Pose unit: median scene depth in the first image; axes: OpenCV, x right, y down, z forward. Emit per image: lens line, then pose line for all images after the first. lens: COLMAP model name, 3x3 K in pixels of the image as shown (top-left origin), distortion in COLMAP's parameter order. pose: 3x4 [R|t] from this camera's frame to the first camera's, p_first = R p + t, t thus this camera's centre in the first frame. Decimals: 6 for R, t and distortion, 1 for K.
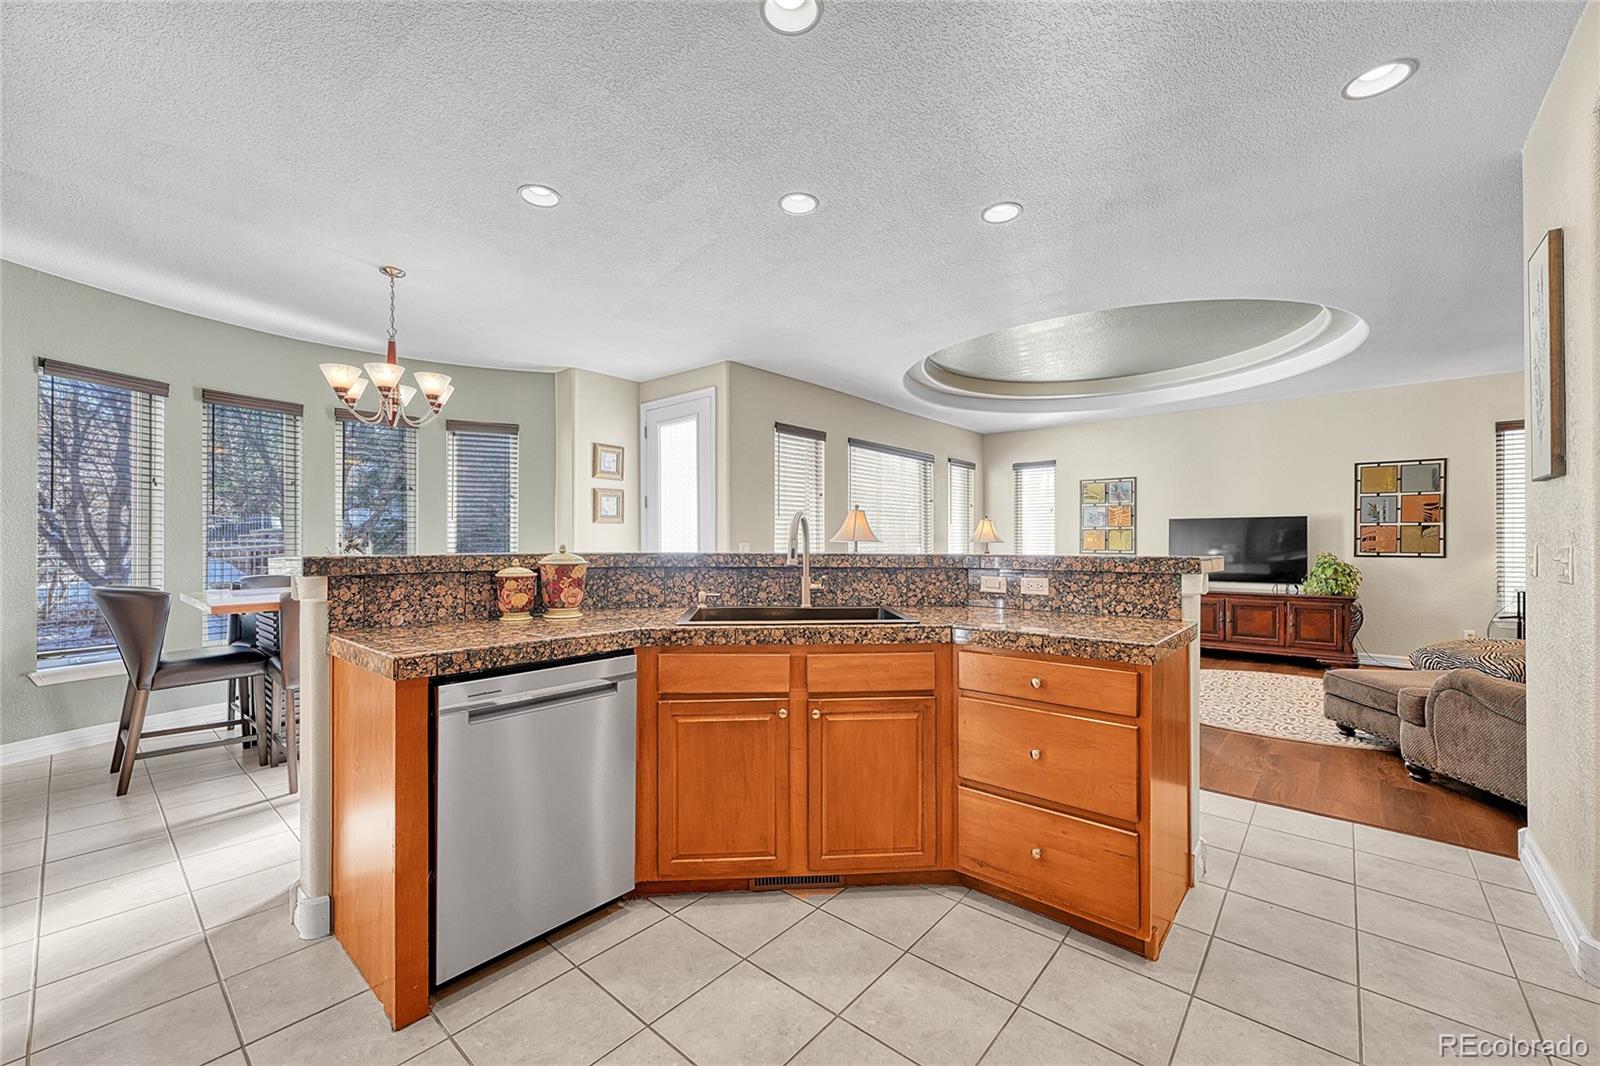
lens RADIAL K [[634.8, 0, 795.1], [0, 634.8, 540.7], [0, 0, 1]] dist [0.002360, 0.000153]
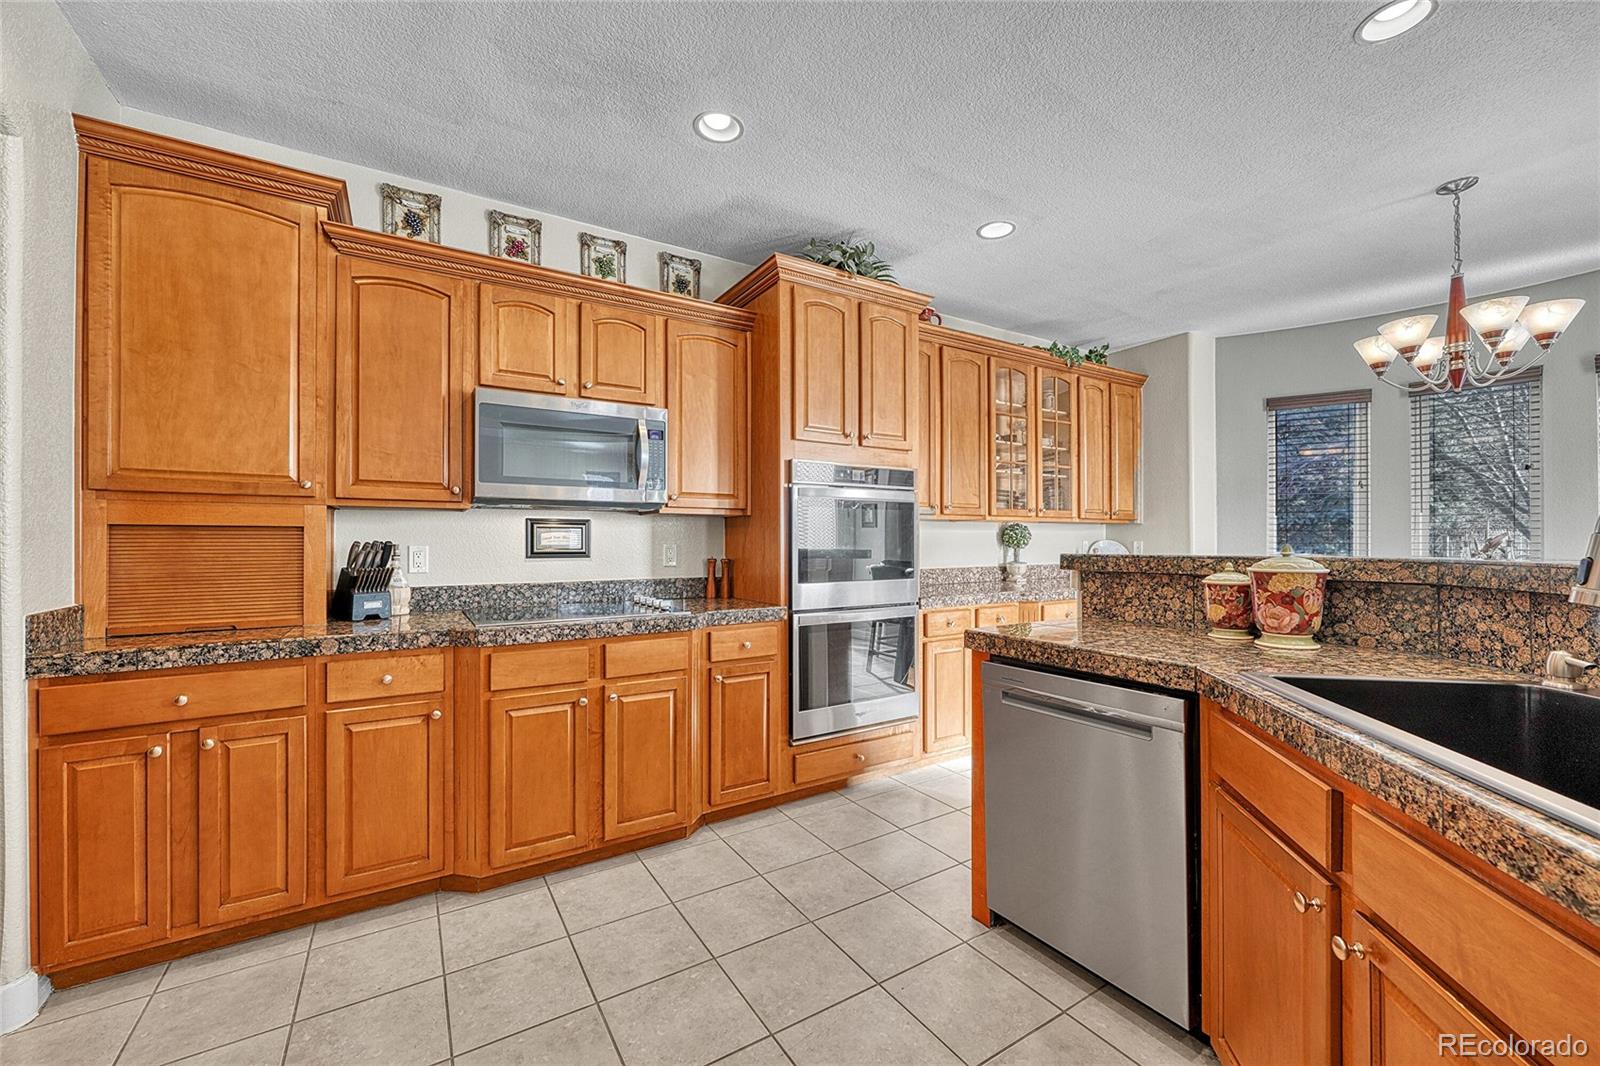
lens RADIAL K [[634.8, 0, 795.1], [0, 634.8, 540.7], [0, 0, 1]] dist [0.002360, 0.000153]
pose [[-0.294270, -0.003219, -0.955717, 0.547868], [0.006422, 0.999965, -0.005345, 0.001804], [0.955701, -0.007710, -0.294240, 0.779631]]
